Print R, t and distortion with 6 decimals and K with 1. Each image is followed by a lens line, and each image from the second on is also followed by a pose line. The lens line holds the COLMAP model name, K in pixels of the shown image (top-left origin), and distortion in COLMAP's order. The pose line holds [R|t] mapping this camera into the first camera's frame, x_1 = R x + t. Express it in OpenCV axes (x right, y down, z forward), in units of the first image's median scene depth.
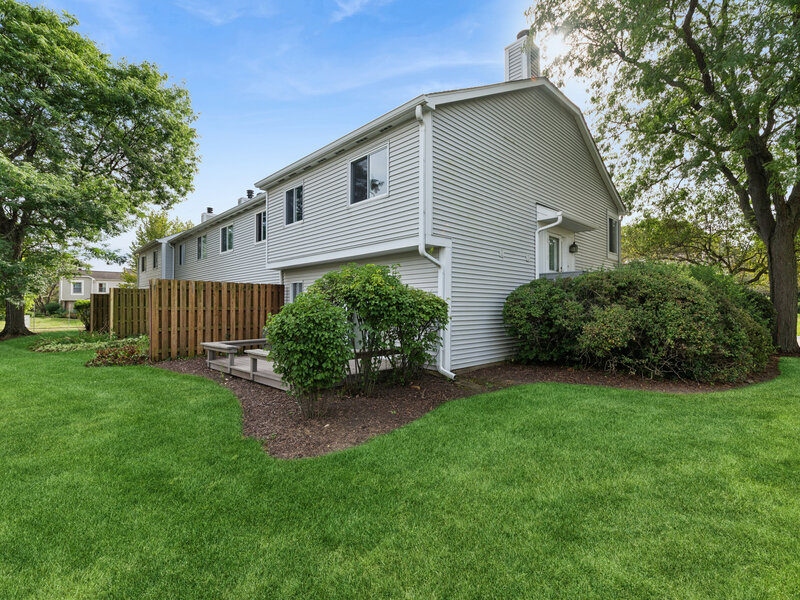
lens RADIAL K [[376.7, 0, 405.6], [0, 376.7, 298.1], [0, 0, 1]] dist [0.000454, 0.000088]
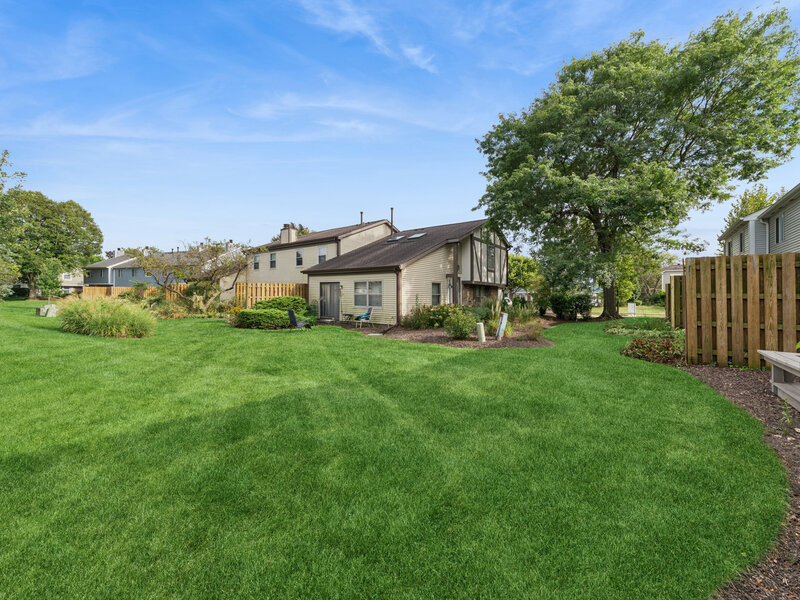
lens RADIAL K [[320.5, 0, 407.0], [0, 320.5, 291.7], [0, 0, 1]] dist [0.003035, 0.000400]
pose [[0.131527, -0.009686, -0.991265, -0.070174], [0.011709, 0.999898, -0.008217, 0.015383], [0.991243, -0.010526, 0.131627, 0.277210]]
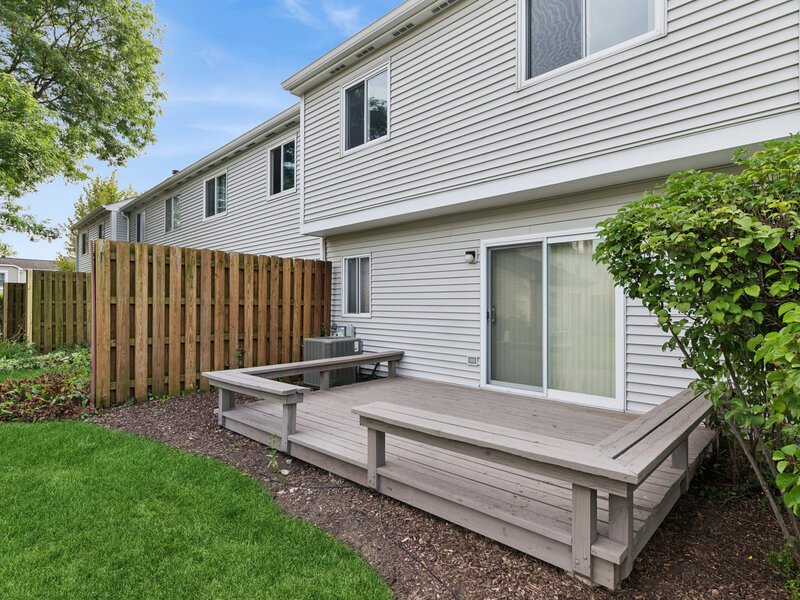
lens RADIAL K [[425.2, 0, 402.2], [0, 425.2, 297.4], [0, 0, 1]] dist [-0.001372, -0.000606]
pose [[0.999490, 0.003567, 0.031721, -0.246262], [-0.003654, 0.999990, 0.002665, 0.018077], [-0.031711, -0.002779, 0.999493, 0.365145]]
